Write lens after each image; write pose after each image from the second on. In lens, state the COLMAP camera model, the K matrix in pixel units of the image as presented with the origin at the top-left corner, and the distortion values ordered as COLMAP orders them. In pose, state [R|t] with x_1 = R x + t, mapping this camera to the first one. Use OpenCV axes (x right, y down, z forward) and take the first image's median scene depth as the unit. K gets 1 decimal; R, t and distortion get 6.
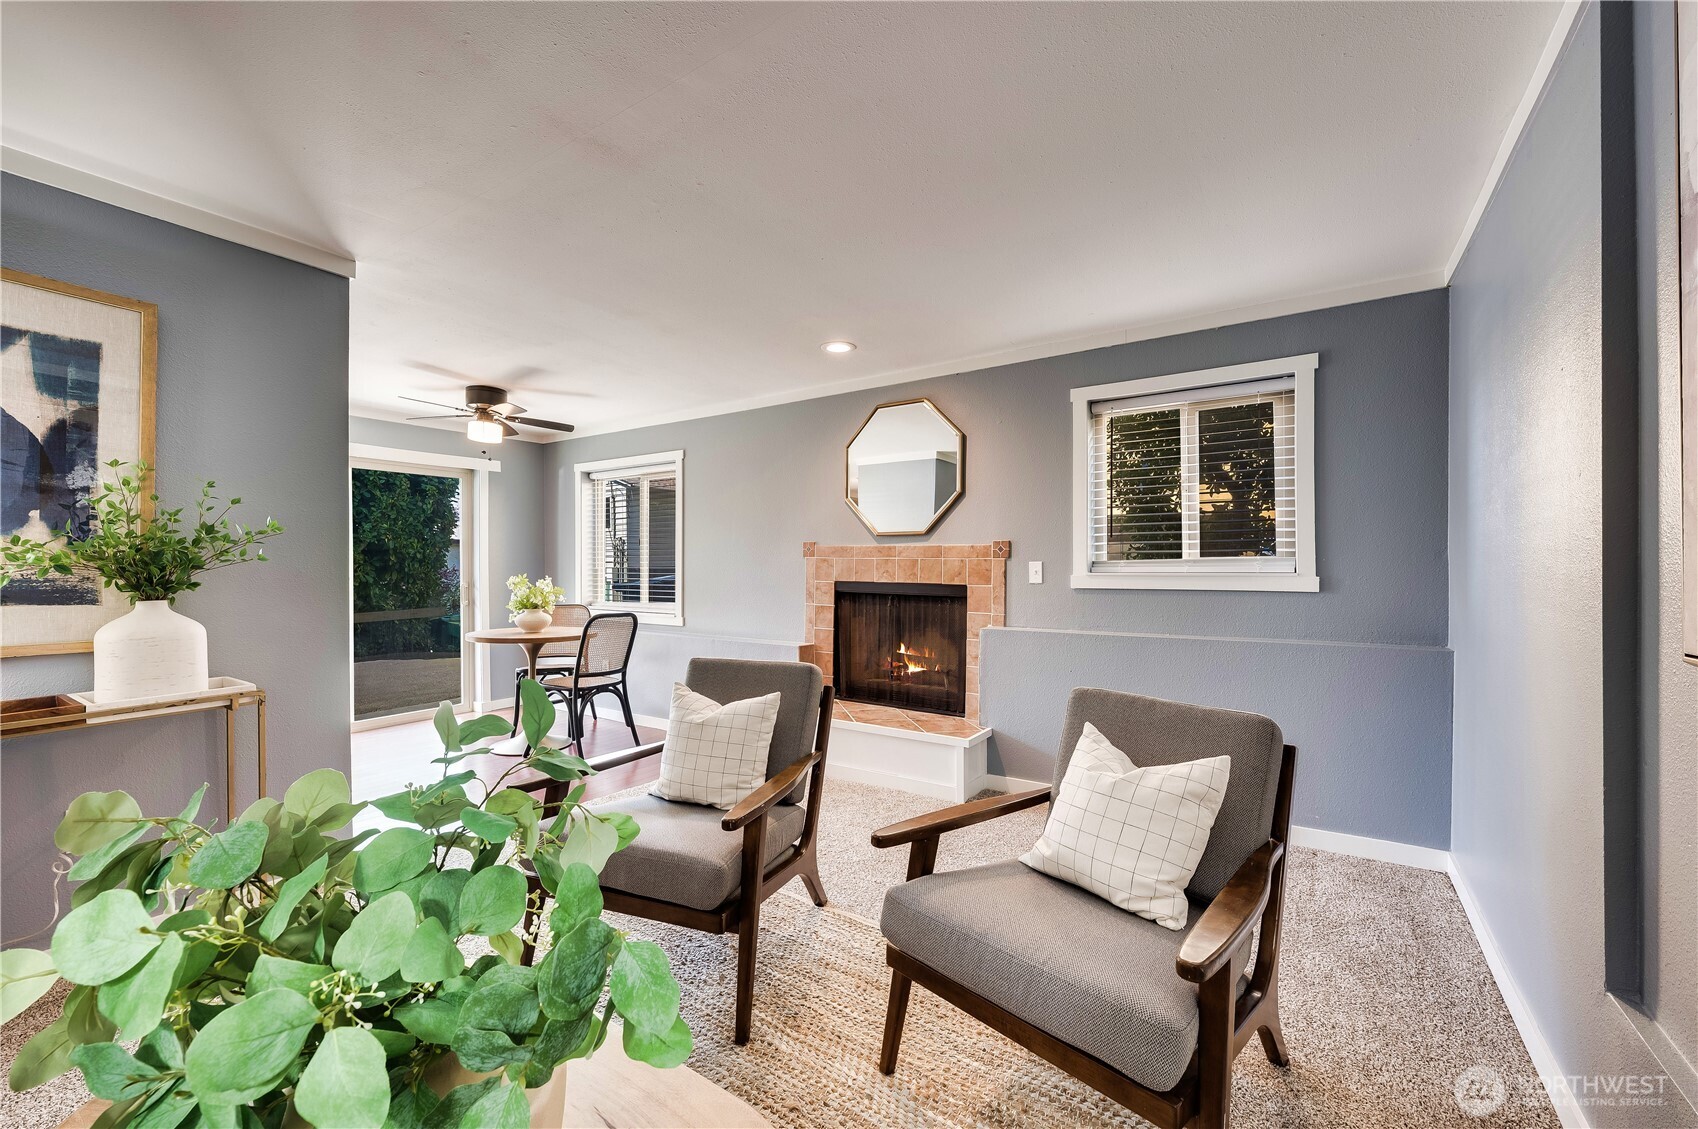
lens RADIAL K [[679.3, 0, 849.0], [0, 679.3, 564.5], [0, 0, 1]] dist [-0.000442, -0.000027]
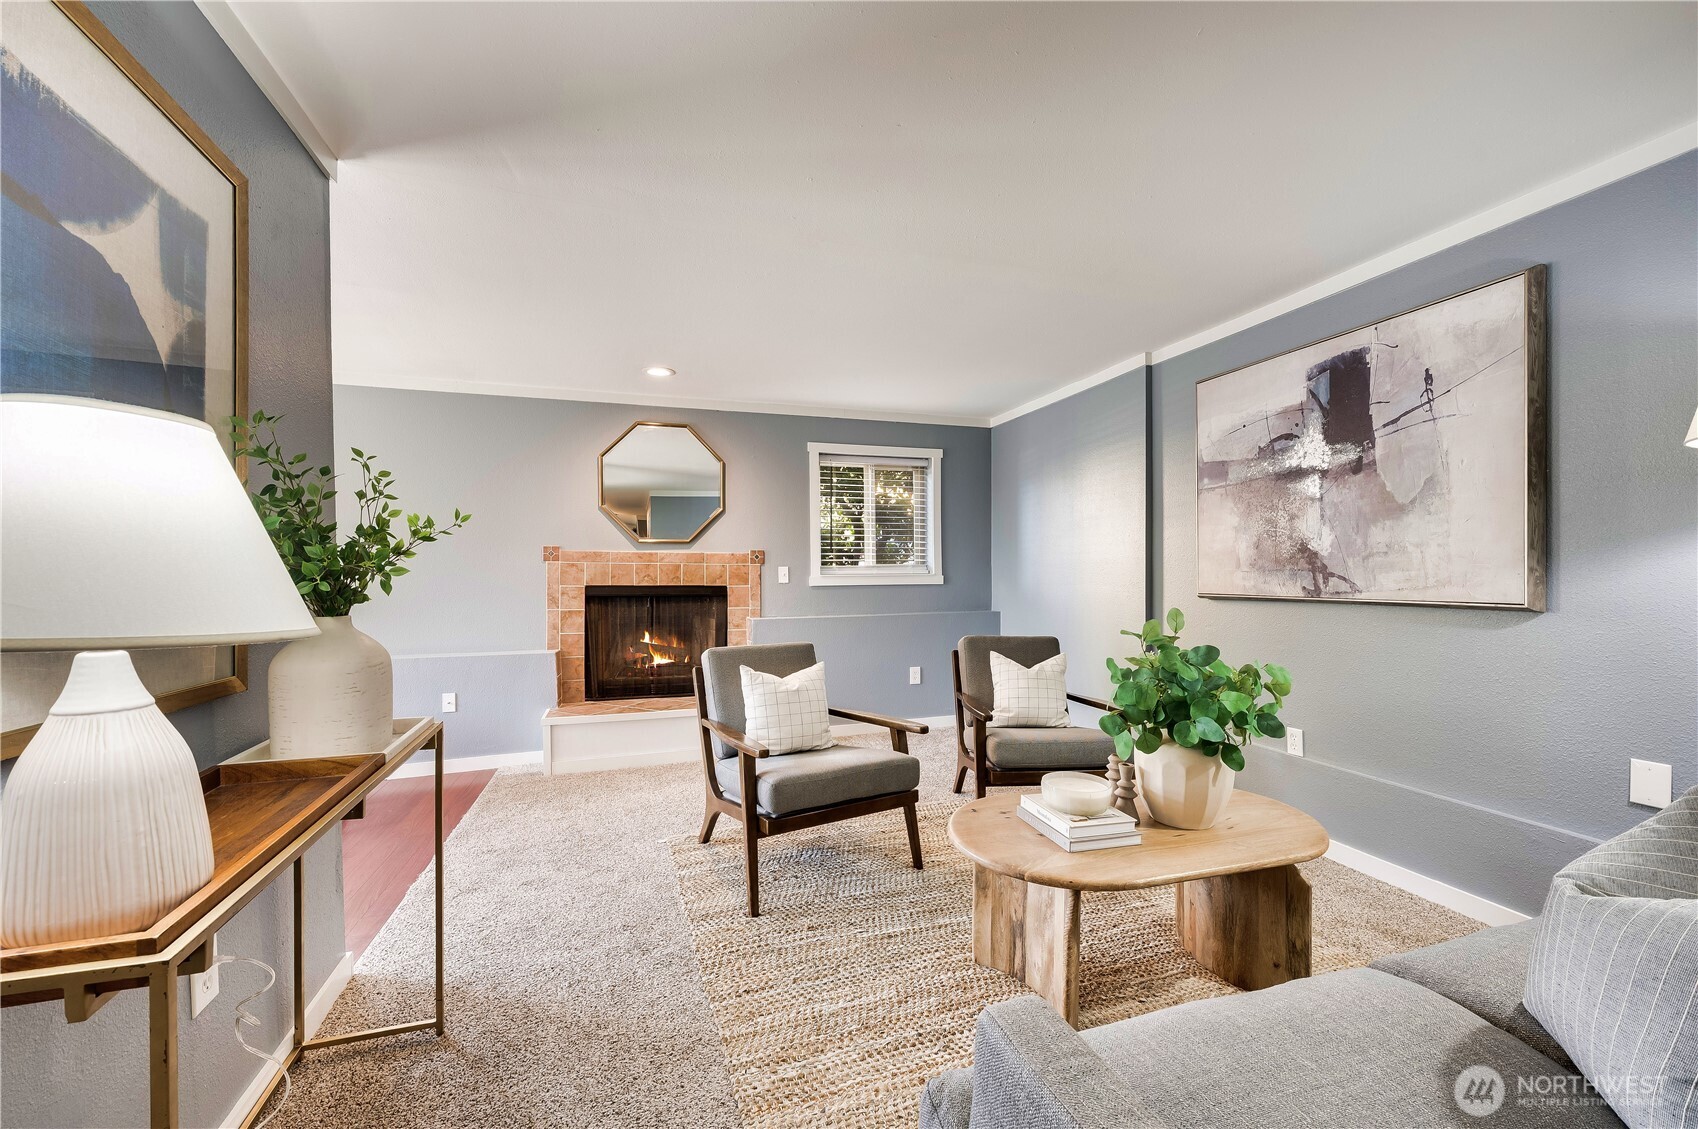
lens RADIAL K [[679.3, 0, 849.0], [0, 679.3, 564.5], [0, 0, 1]] dist [-0.000442, -0.000027]
pose [[0.616146, 0.002883, 0.787626, -0.651921], [0.001131, 0.999989, -0.004545, -0.002242], [-0.787631, 0.003691, 0.616136, 0.076007]]
